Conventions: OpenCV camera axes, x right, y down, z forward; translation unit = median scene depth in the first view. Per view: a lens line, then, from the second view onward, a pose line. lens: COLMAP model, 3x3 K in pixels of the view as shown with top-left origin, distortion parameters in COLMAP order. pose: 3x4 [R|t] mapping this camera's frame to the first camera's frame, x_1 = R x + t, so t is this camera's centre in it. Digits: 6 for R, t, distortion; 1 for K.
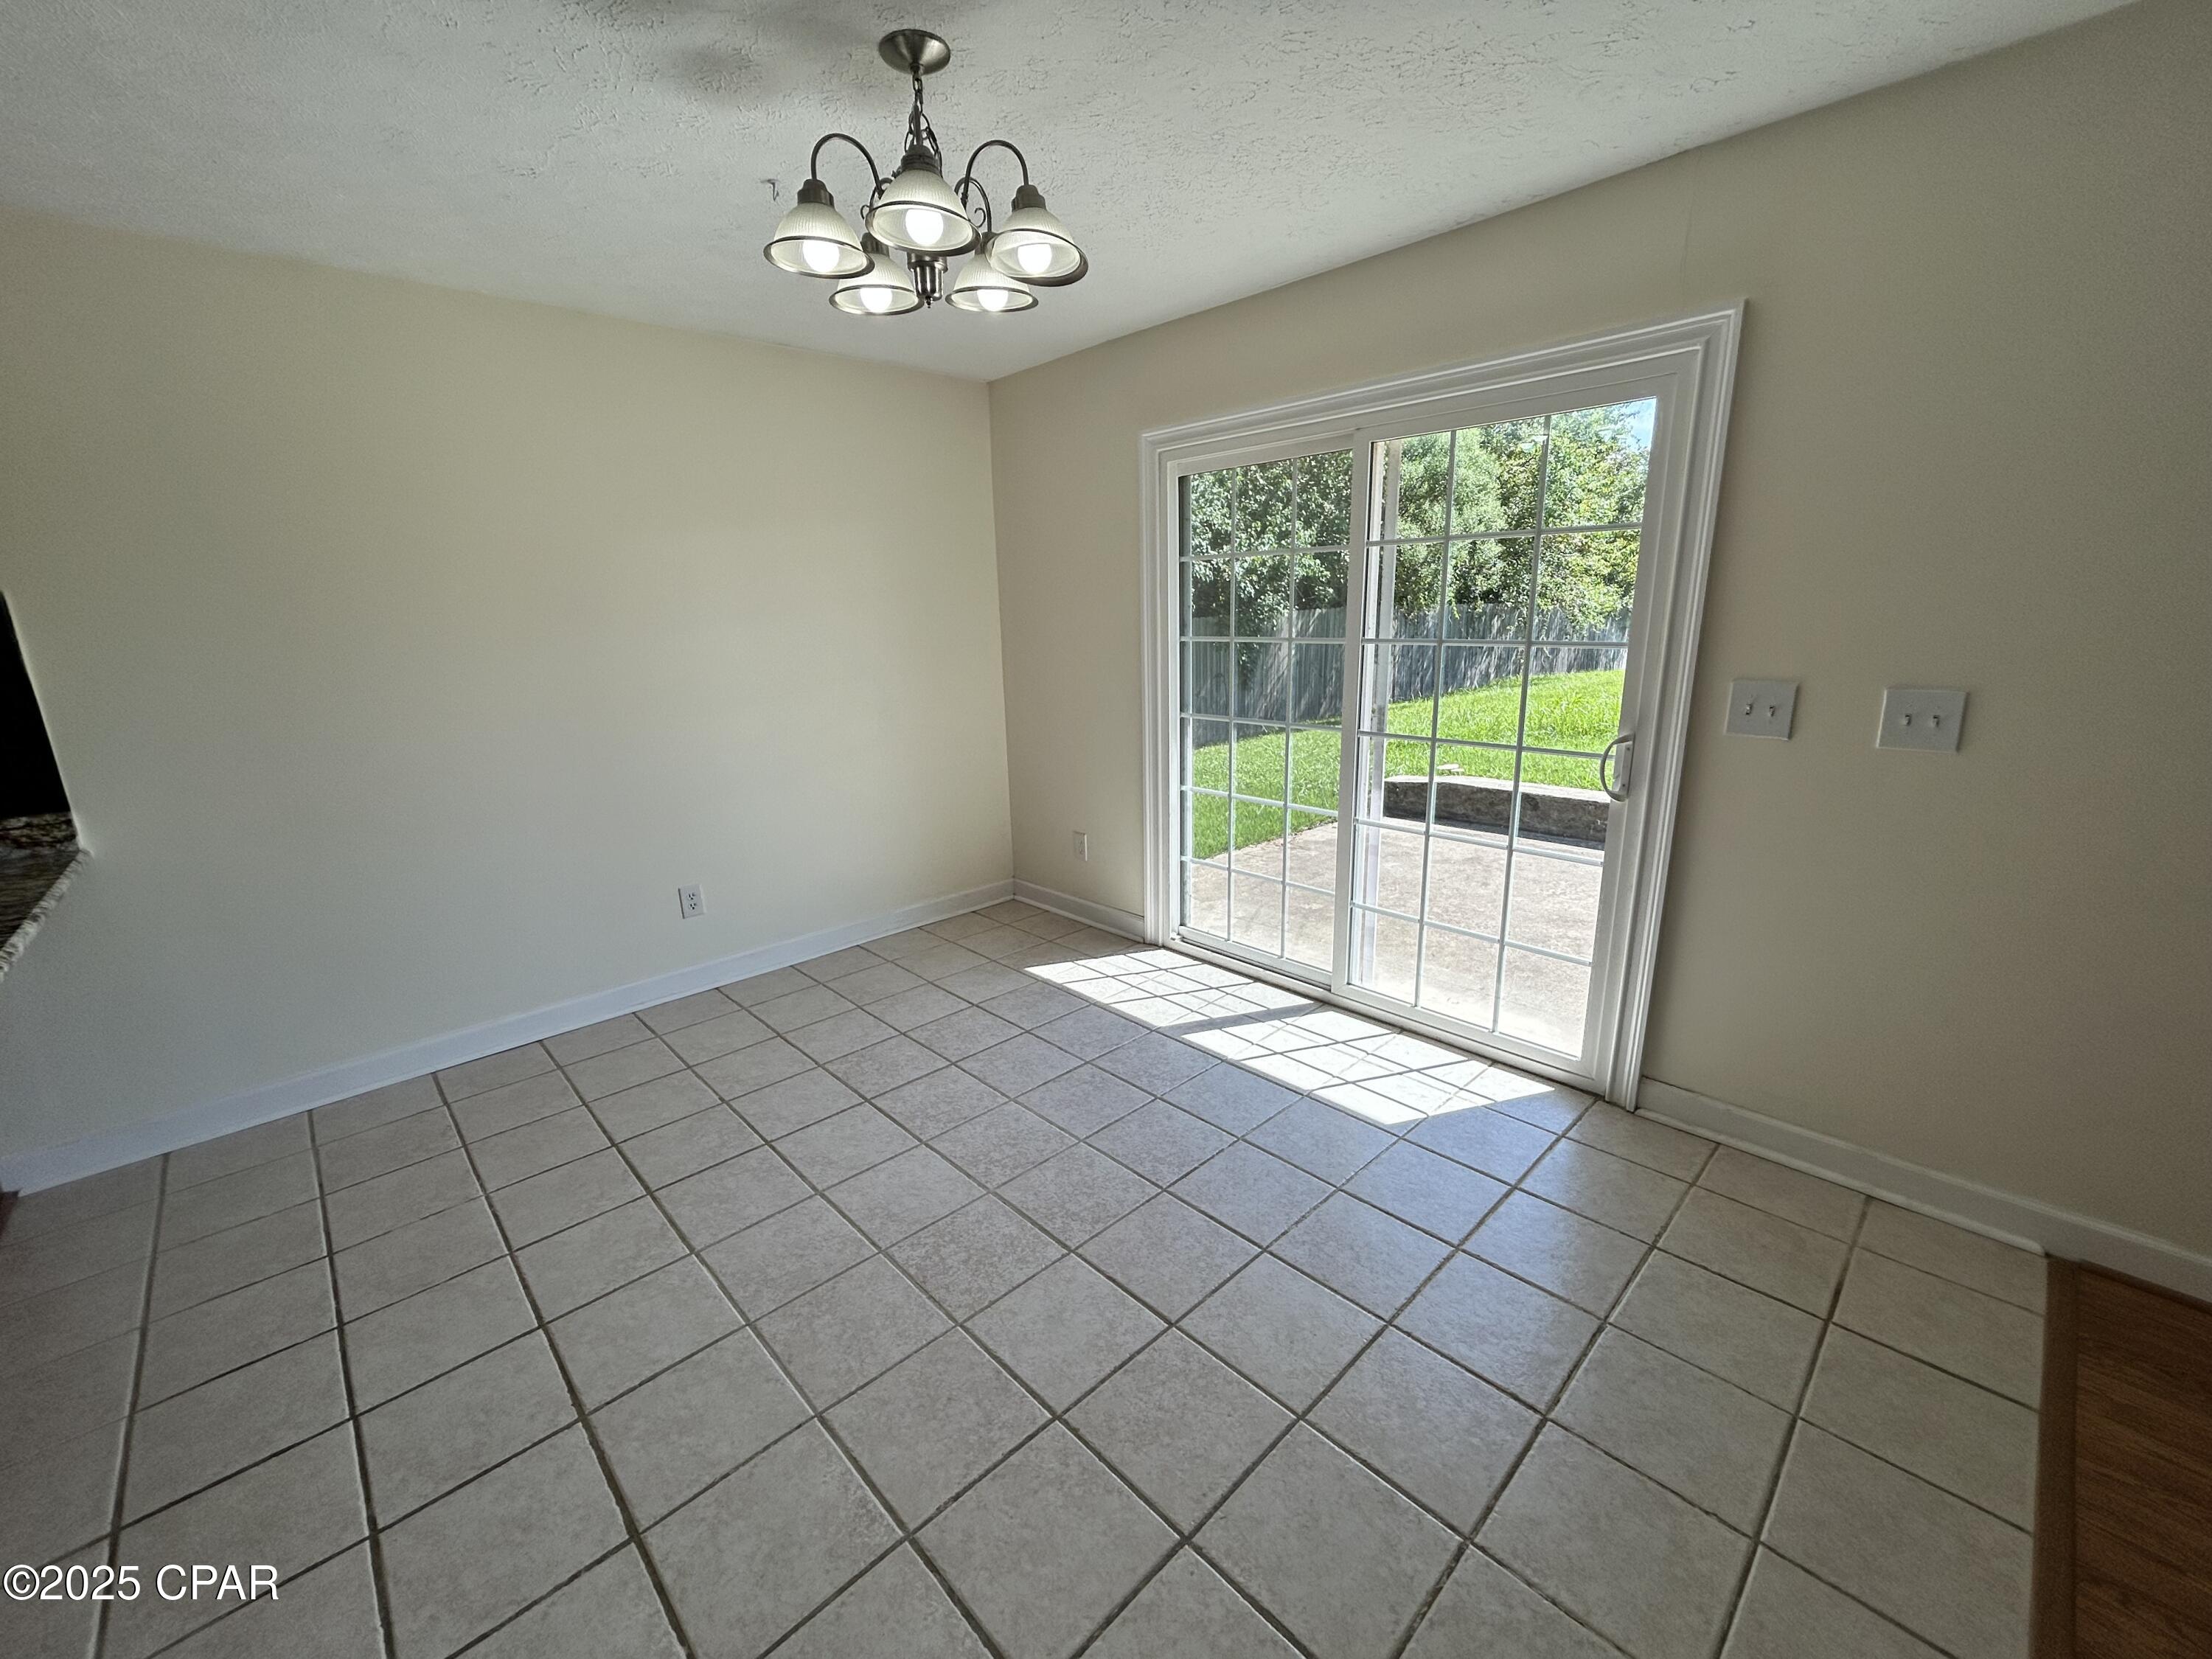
lens RADIAL K [[892.7, 0, 1106.0], [0, 892.7, 829.5], [0, 0, 1]] dist [-0.016118, -0.000025]
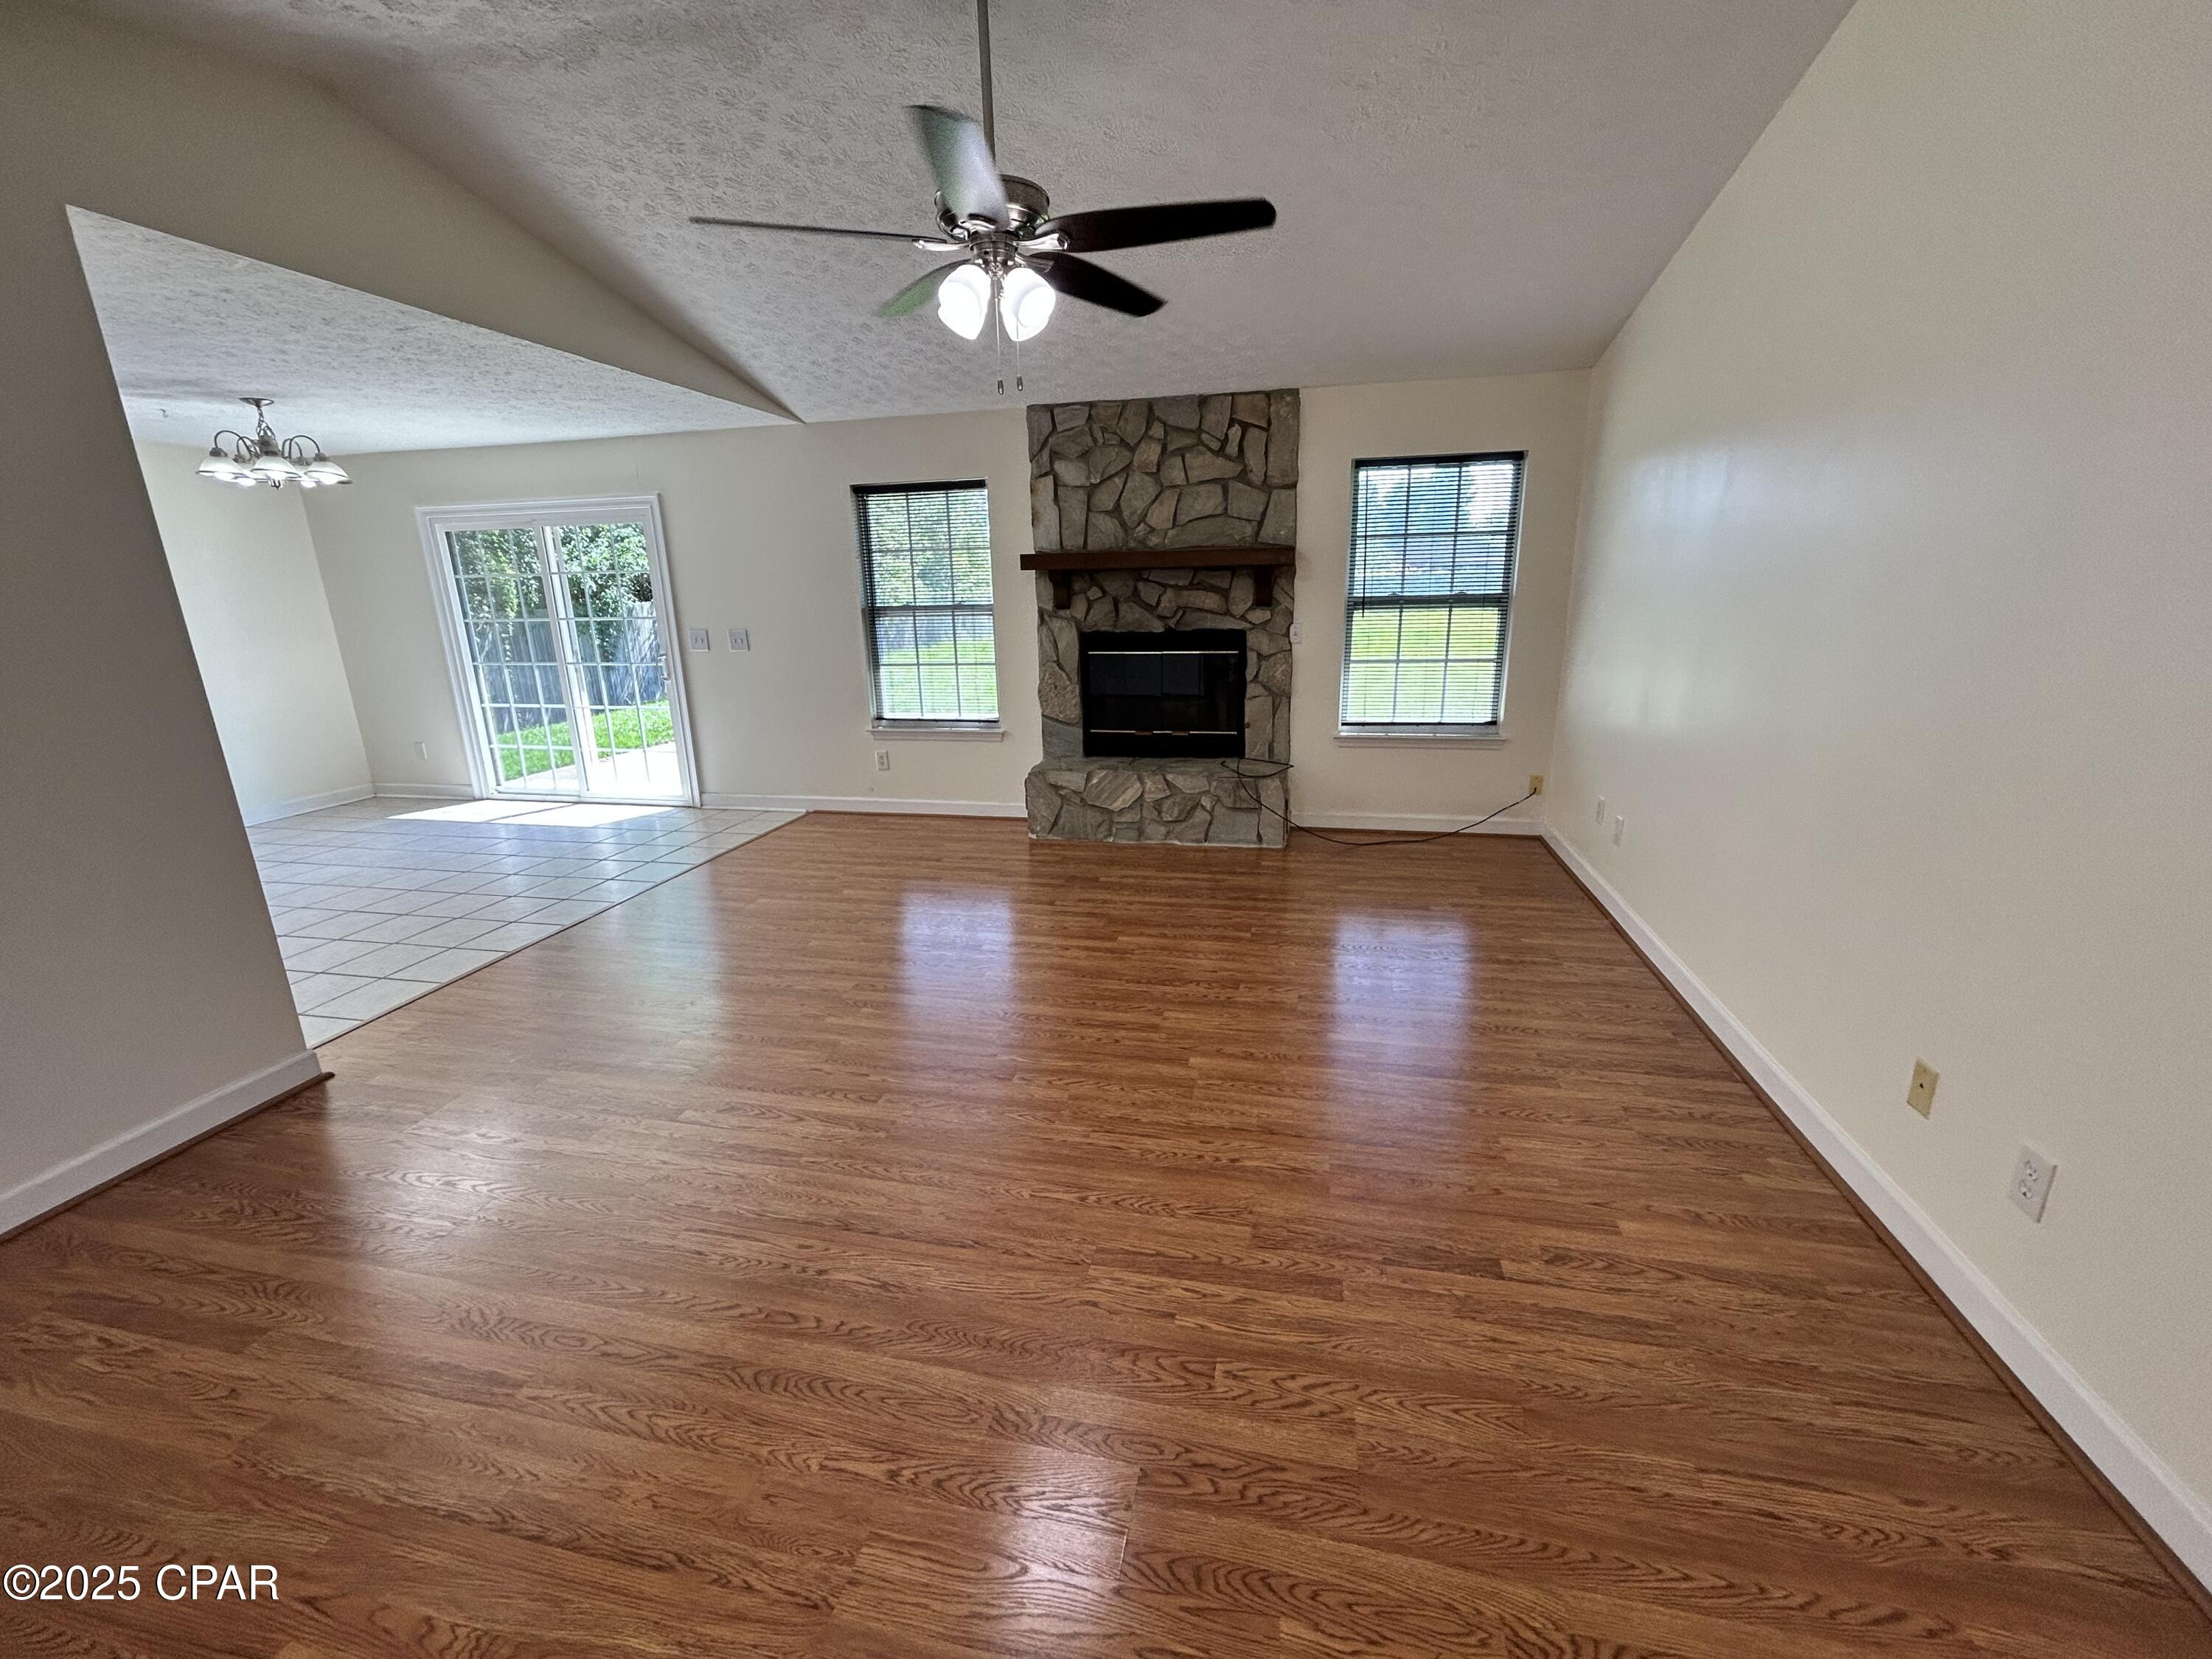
lens RADIAL K [[899.3, 0, 1106.0], [0, 899.3, 829.5], [0, 0, 1]] dist [-0.000545, -0.000059]
pose [[0.832901, -0.140474, 0.535296, 0.159786], [0.134879, 0.989608, 0.049828, 0.345554], [-0.536733, 0.030698, 0.843193, -1.460205]]
